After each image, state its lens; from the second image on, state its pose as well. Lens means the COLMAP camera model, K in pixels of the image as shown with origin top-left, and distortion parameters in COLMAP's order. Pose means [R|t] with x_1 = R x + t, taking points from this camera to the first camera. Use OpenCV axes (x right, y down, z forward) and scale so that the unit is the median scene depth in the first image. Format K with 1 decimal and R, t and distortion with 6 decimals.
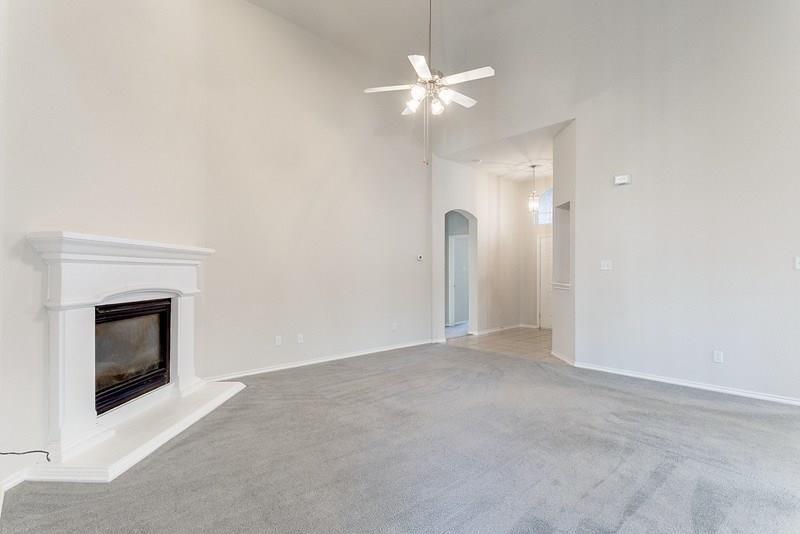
lens RADIAL K [[427.8, 0, 399.3], [0, 427.8, 269.4], [0, 0, 1]] dist [-0.005953, -0.006609]
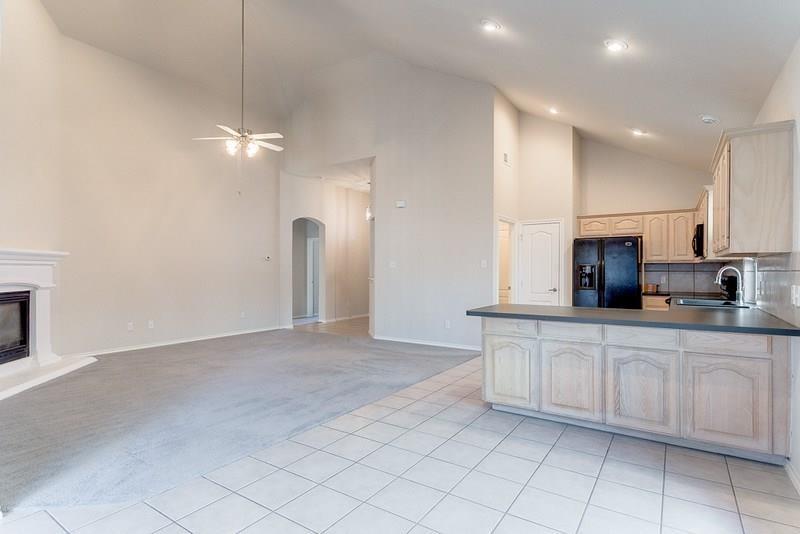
lens RADIAL K [[427.8, 0, 400.7], [0, 427.8, 269.9], [0, 0, 1]] dist [-0.005953, -0.006609]
pose [[0.969953, -0.002984, 0.243274, 0.215448], [0.001396, 0.999977, 0.006701, -0.003048], [-0.243289, -0.006160, 0.969934, -0.461452]]
